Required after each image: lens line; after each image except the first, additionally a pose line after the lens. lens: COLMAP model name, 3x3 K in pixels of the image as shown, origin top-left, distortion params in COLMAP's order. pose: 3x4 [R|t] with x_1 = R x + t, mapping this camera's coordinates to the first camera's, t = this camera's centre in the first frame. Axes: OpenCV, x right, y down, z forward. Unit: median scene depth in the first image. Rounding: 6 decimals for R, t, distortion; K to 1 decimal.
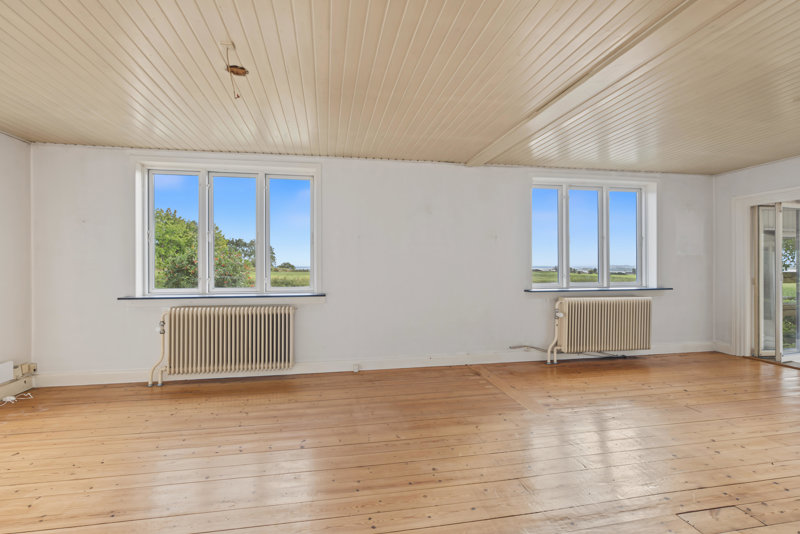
lens RADIAL K [[376.3, 0, 396.6], [0, 376.3, 266.2], [0, 0, 1]] dist [0.002347, -0.000089]
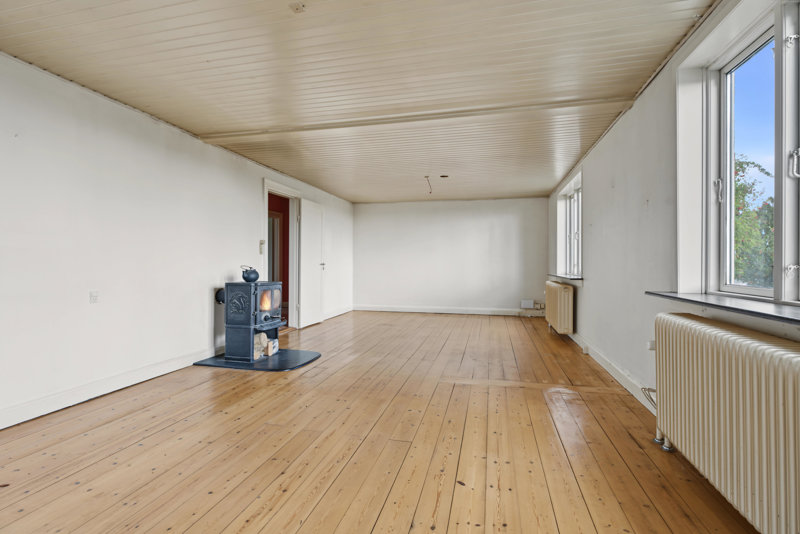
lens RADIAL K [[390.2, 0, 400.1], [0, 390.2, 263.6], [0, 0, 1]] dist [-0.000233, -0.000011]
pose [[-0.401054, 0.001377, -0.916053, 0.973913], [-0.000858, 0.999998, 0.001878, 0.024380], [0.916054, 0.001539, -0.401052, 0.855551]]
